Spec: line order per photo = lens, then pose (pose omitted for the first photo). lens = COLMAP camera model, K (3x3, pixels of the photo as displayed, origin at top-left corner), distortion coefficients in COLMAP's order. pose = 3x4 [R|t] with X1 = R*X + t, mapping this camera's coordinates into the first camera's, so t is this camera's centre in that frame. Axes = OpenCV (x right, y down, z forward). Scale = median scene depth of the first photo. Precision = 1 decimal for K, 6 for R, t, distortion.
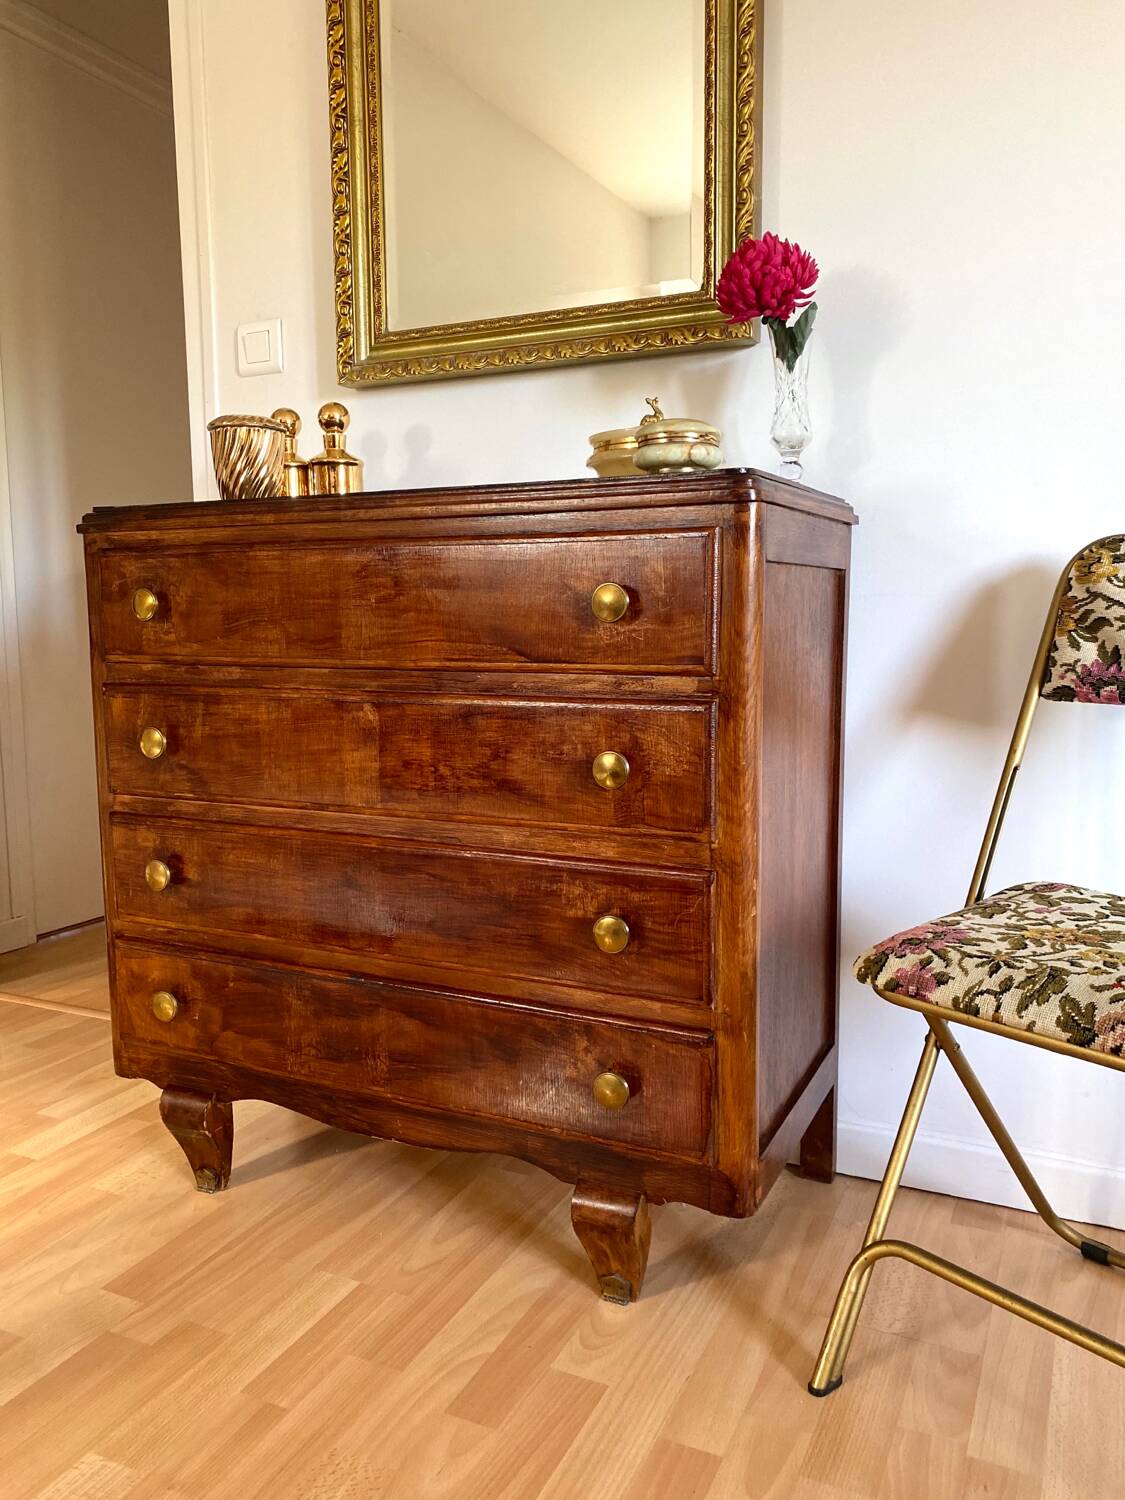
lens RADIAL K [[1133.6, 0, 579.3], [0, 1133.6, 734.2], [0, 0, 1]] dist [0.070017, -0.098875]
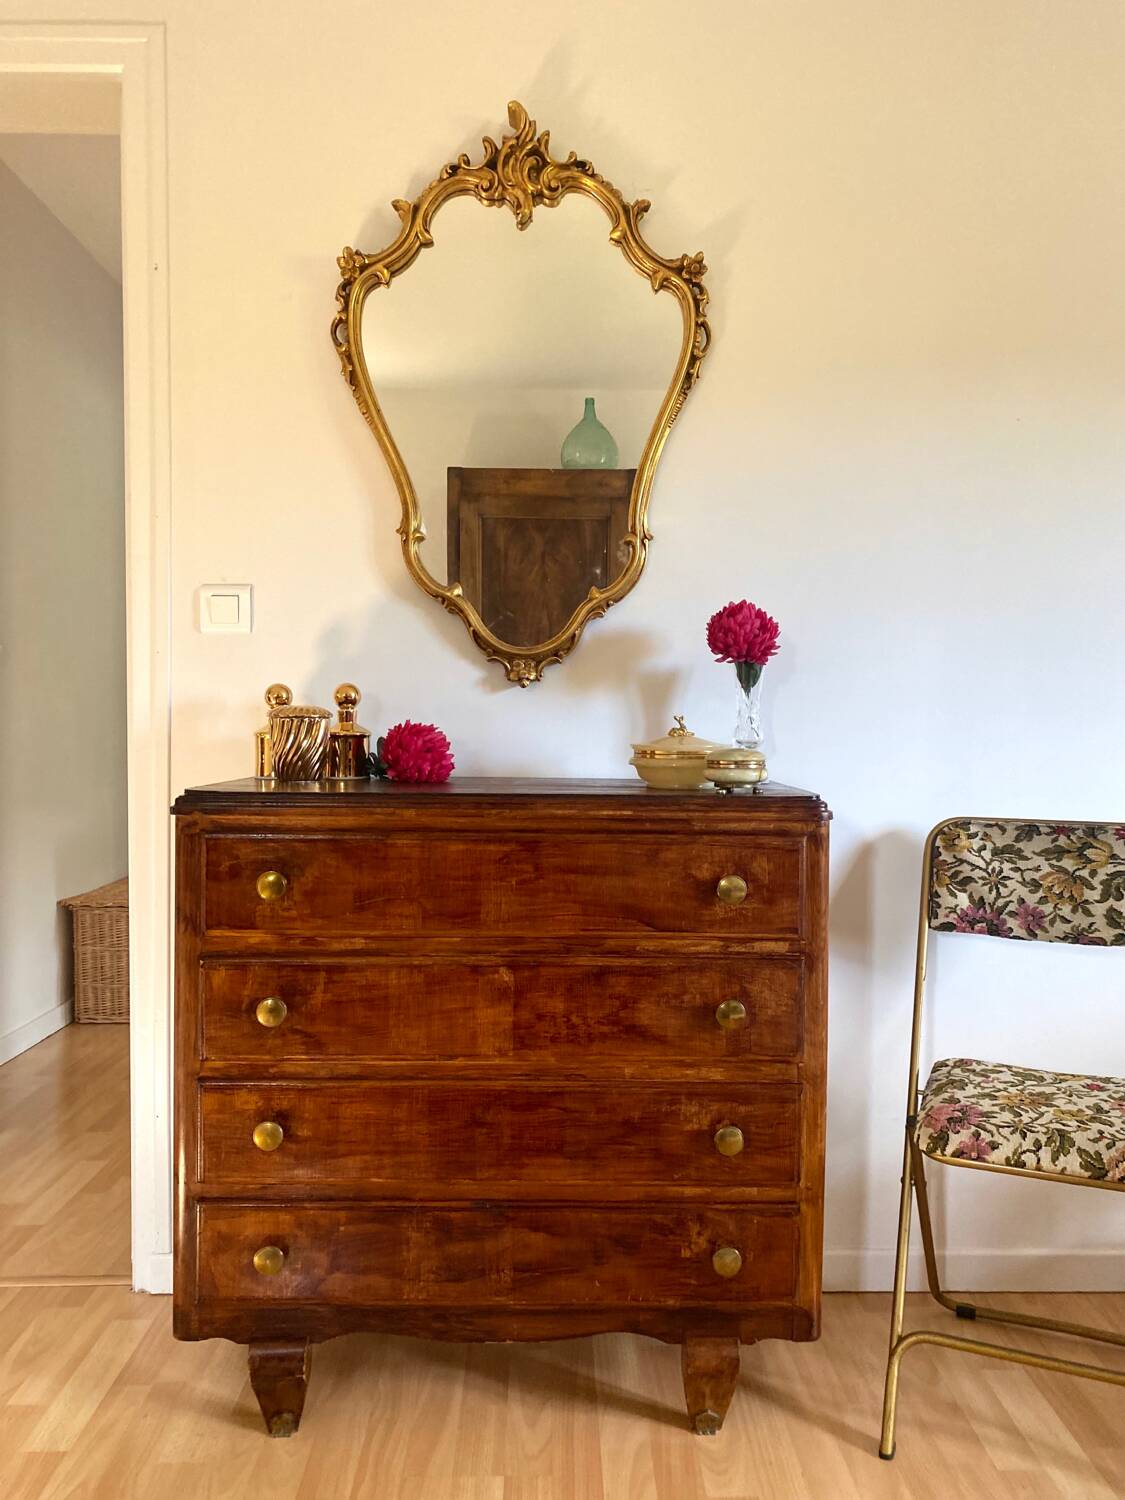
lens RADIAL K [[1133.6, 0, 574.5], [0, 1133.6, 745.9], [0, 0, 1]] dist [0.070017, -0.098875]
pose [[0.895968, 0.006834, 0.444066, -0.655145], [0.032216, 0.996247, -0.080331, -0.161803], [-0.442949, 0.086280, 0.892386, -0.129880]]
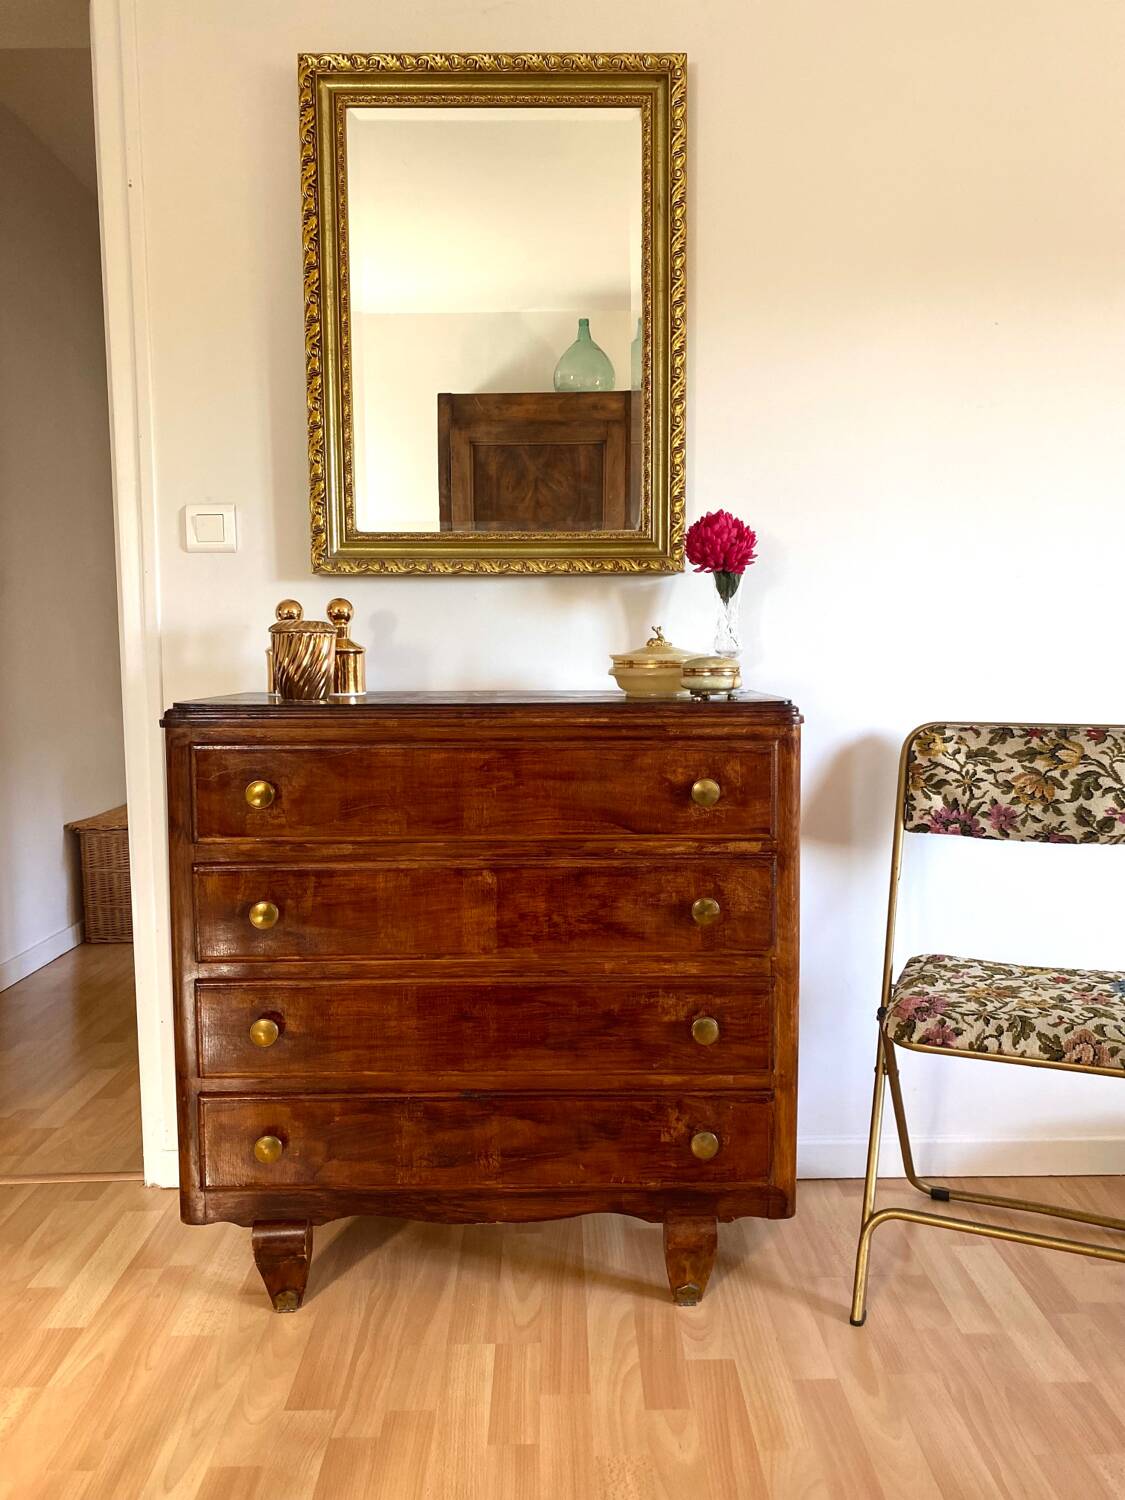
lens RADIAL K [[1133.6, 0, 572.6], [0, 1133.6, 734.4], [0, 0, 1]] dist [0.070017, -0.098875]
pose [[0.899431, -0.031061, 0.435958, -0.639952], [0.046930, 0.998568, -0.025676, -0.139636], [-0.434536, 0.043553, 0.899601, -0.171302]]
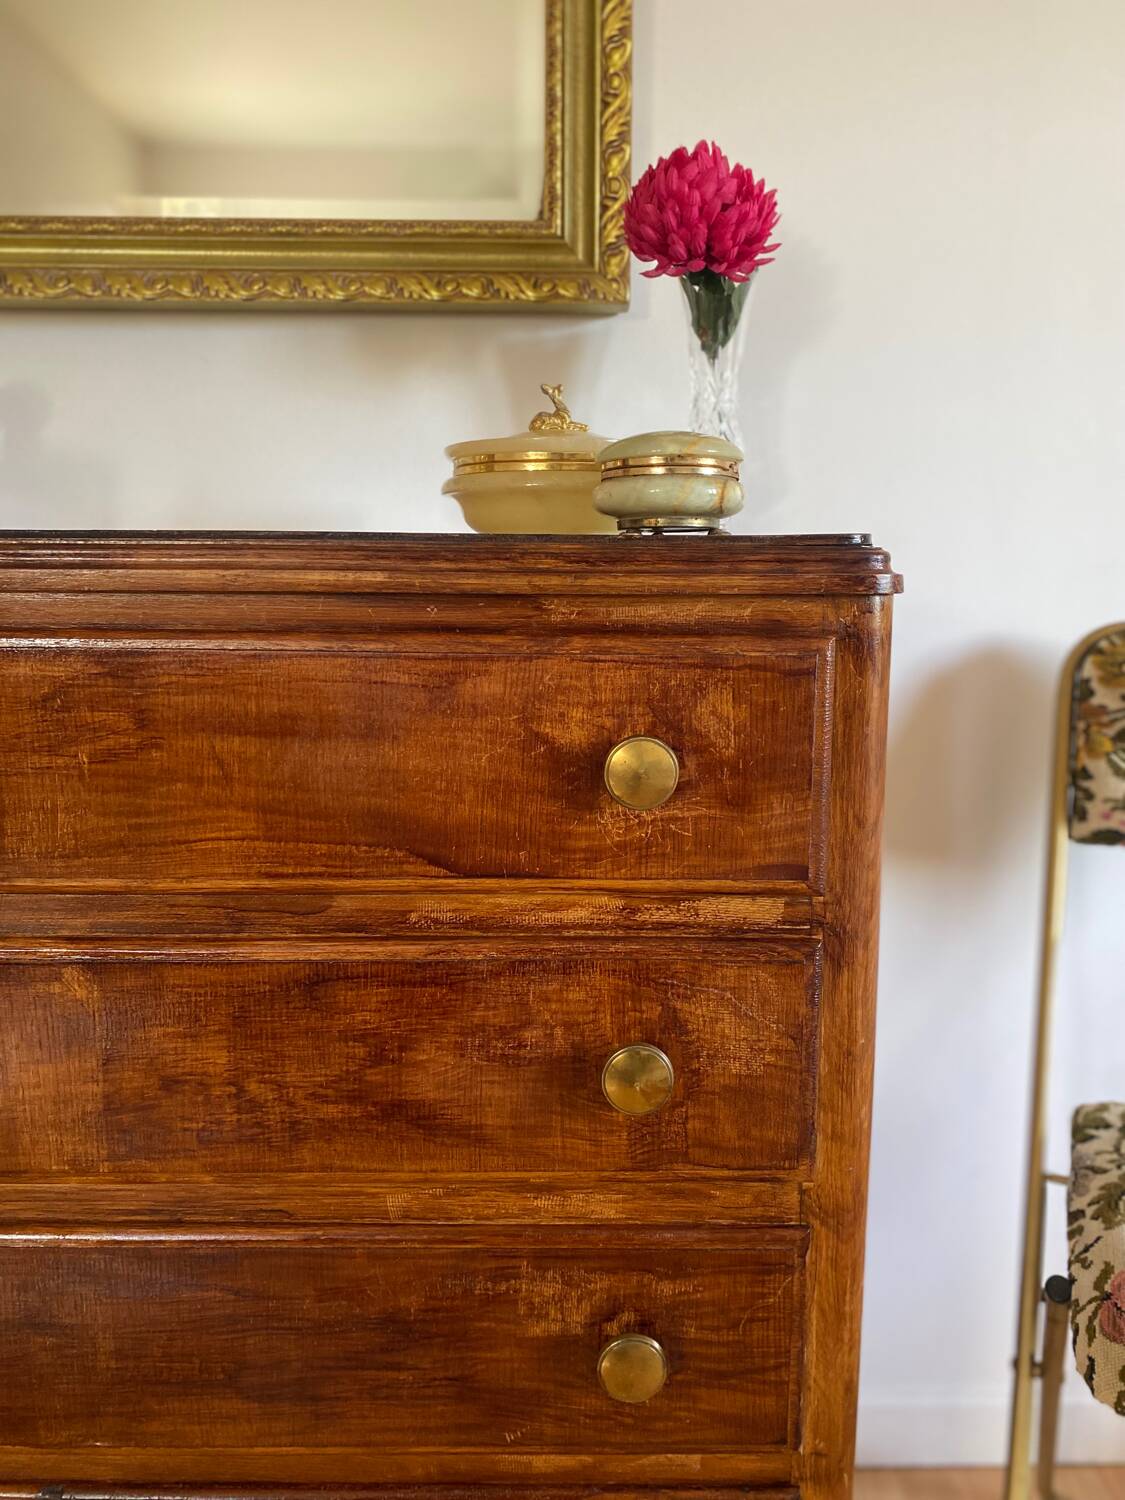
lens RADIAL K [[1133.6, 0, 572.2], [0, 1133.6, 740.7], [0, 0, 1]] dist [0.070017, -0.098875]
pose [[0.898233, -0.046389, 0.437064, -0.203774], [0.035921, 0.998836, 0.032192, -0.131033], [-0.438049, -0.013216, 0.898854, 0.469718]]
